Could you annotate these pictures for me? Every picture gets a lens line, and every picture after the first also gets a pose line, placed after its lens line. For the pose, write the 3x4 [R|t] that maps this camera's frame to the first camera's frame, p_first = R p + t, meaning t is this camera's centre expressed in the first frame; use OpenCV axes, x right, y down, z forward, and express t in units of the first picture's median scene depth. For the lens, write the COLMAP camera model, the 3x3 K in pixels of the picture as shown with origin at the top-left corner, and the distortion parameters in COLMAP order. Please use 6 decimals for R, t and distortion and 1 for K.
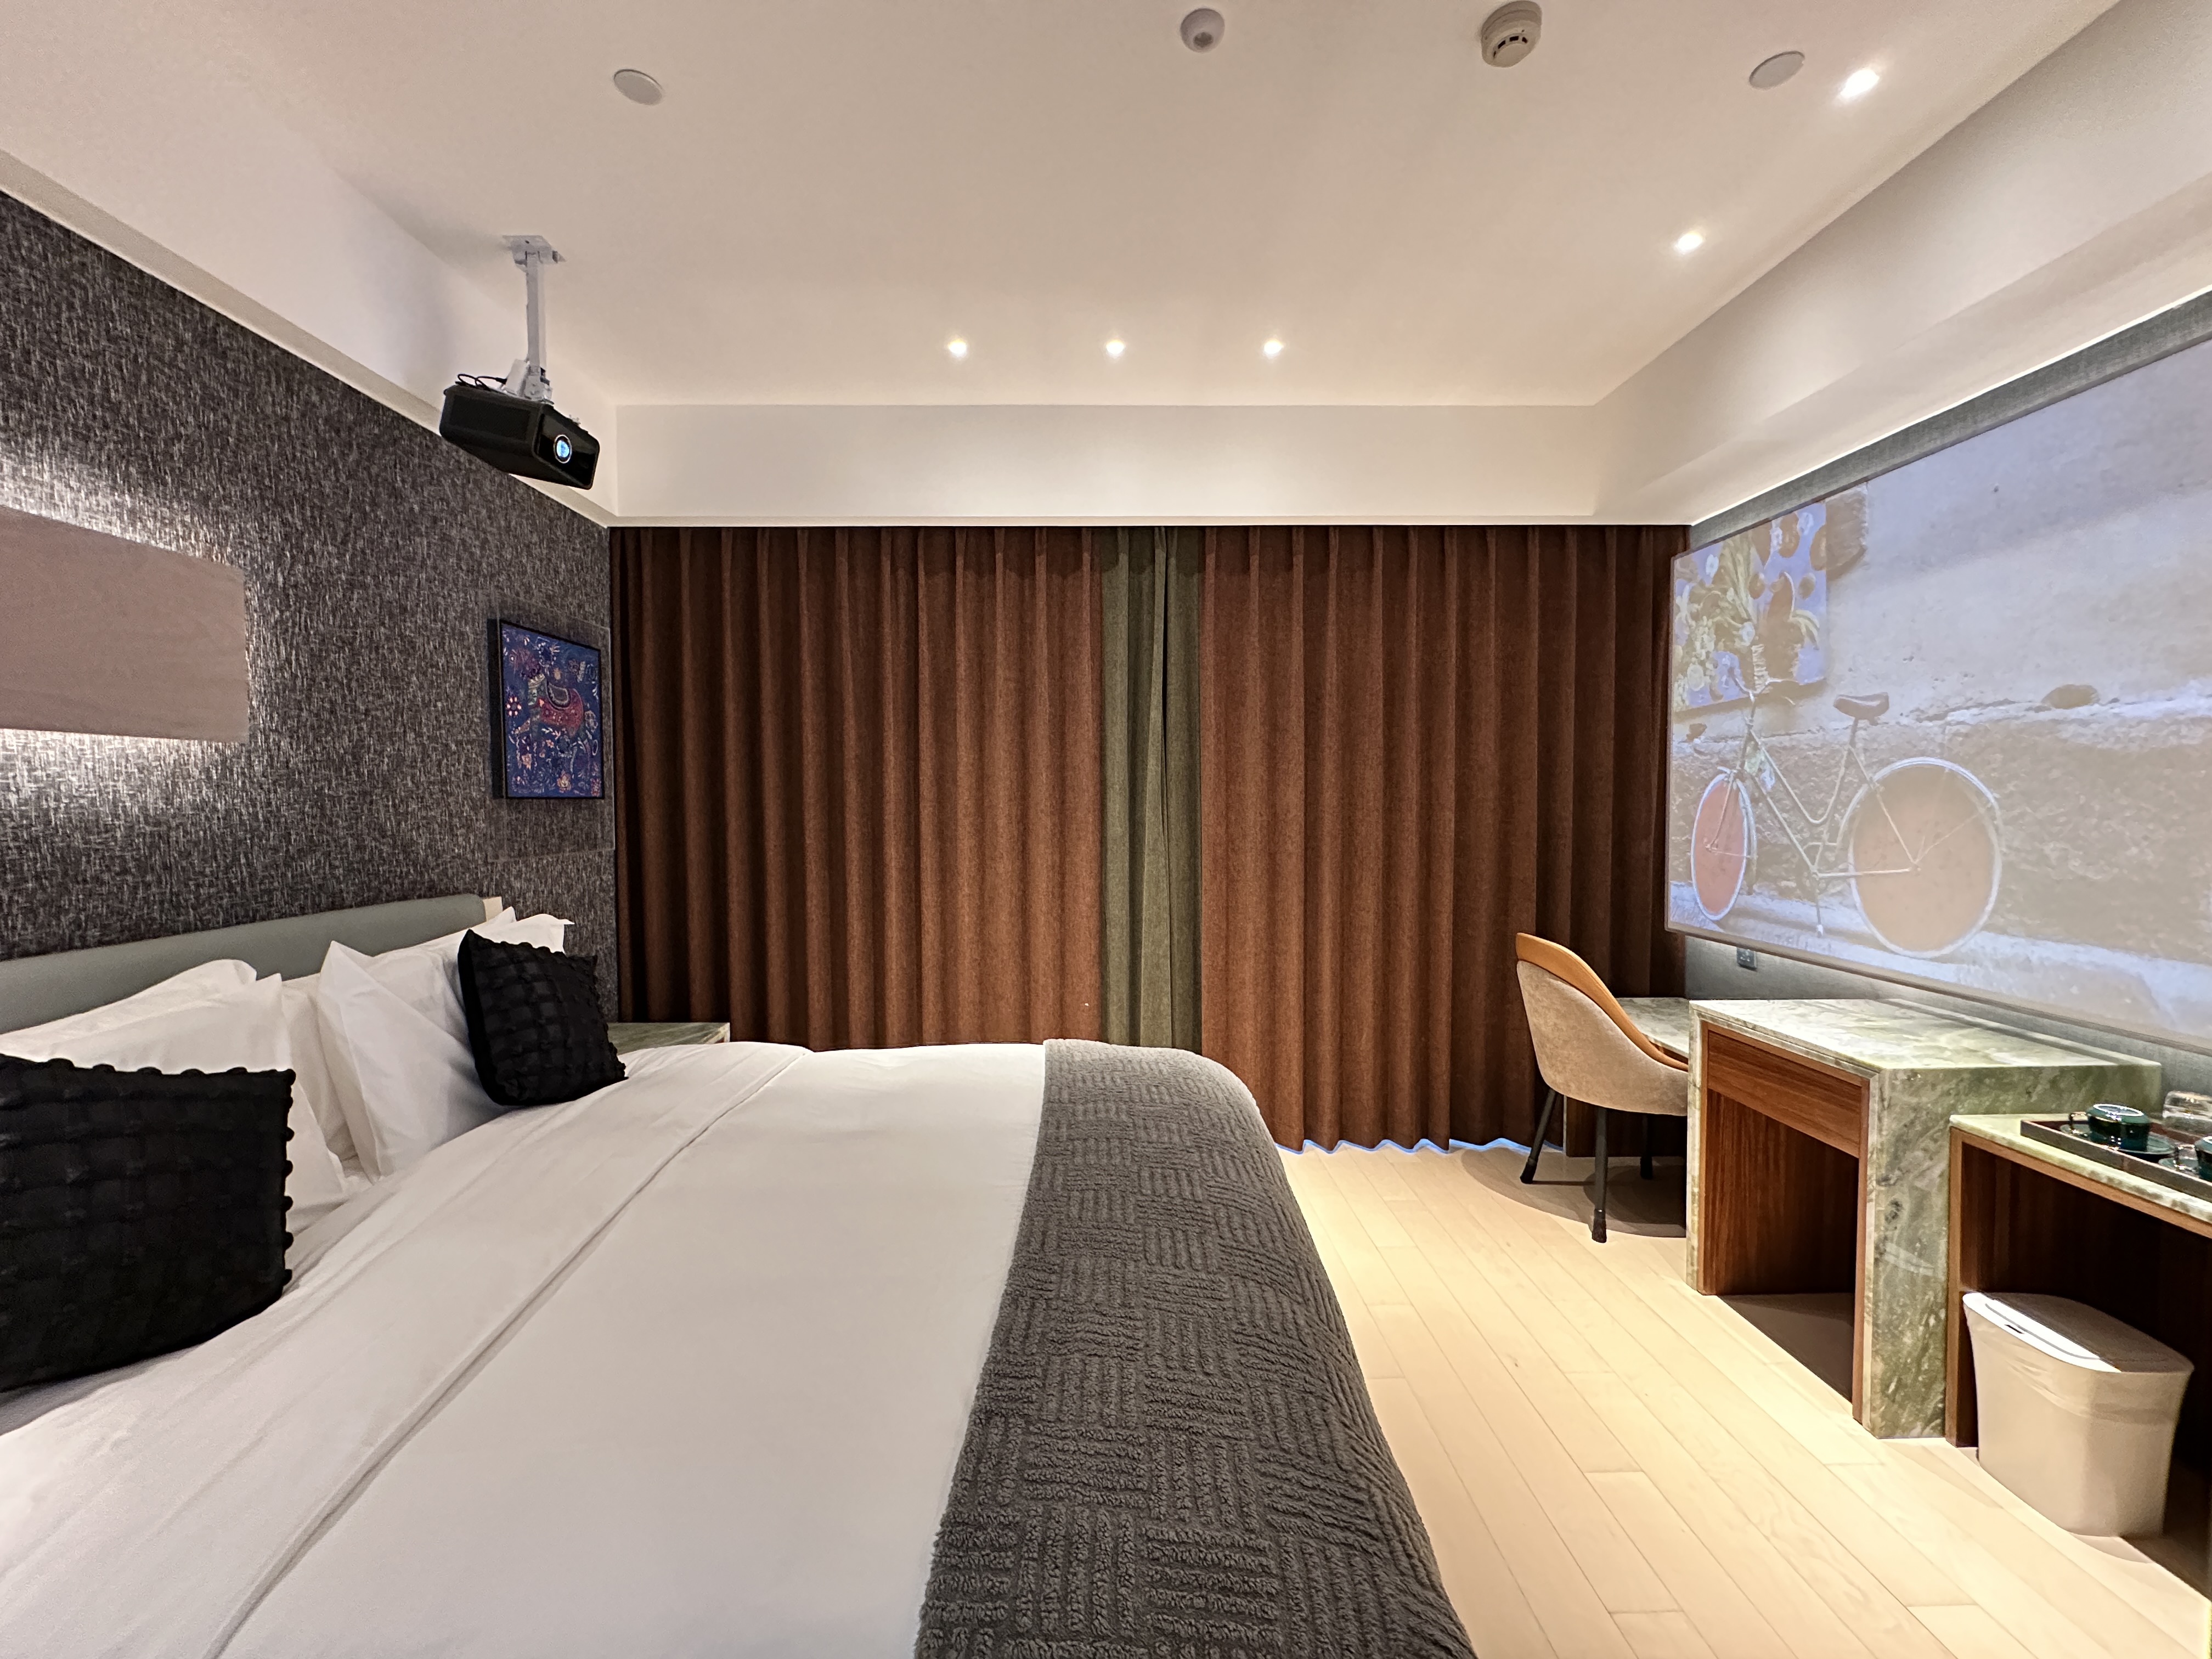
lens RADIAL K [[884.8, 0, 1104.5], [0, 884.8, 828.6], [0, 0, 1]] dist [-0.004961, 0.000365]
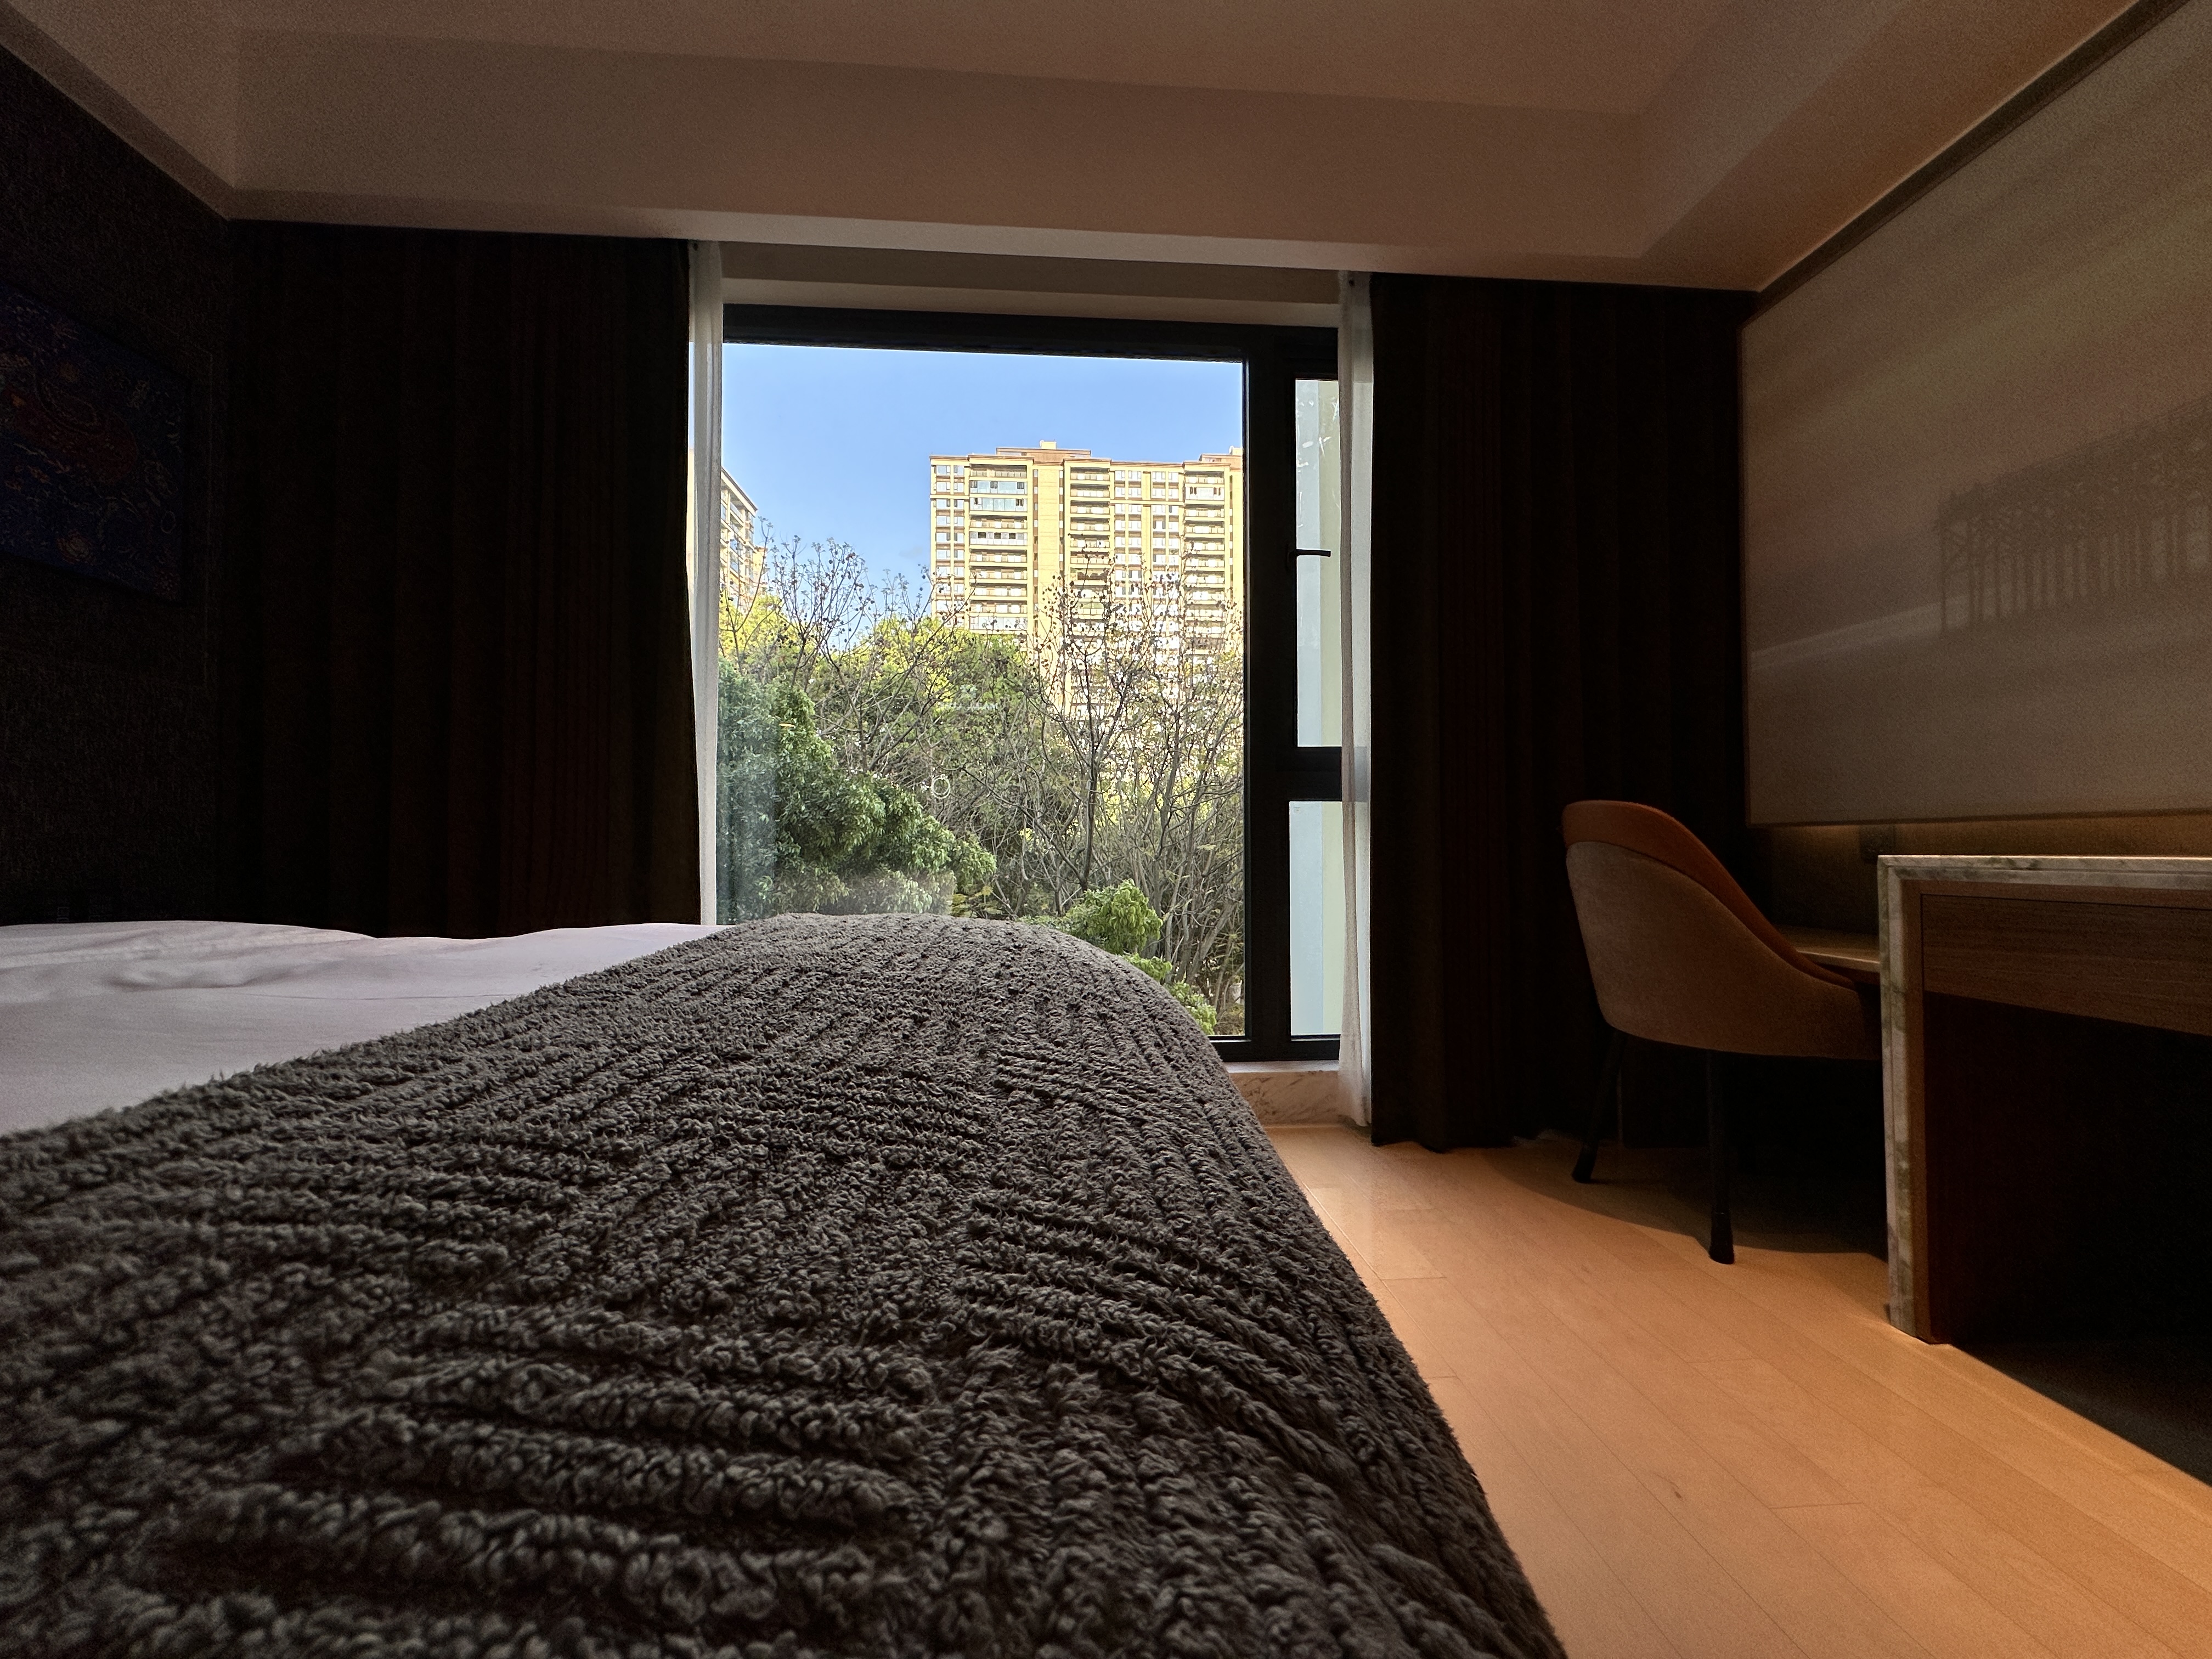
lens RADIAL K [[884.8, 0, 1104.5], [0, 884.8, 828.6], [0, 0, 1]] dist [-0.004961, 0.000365]
pose [[0.998567, 0.000103, 0.053521, 0.090353], [0.002980, 0.998340, -0.057521, 0.211046], [-0.053438, 0.057598, 0.996909, 0.411220]]
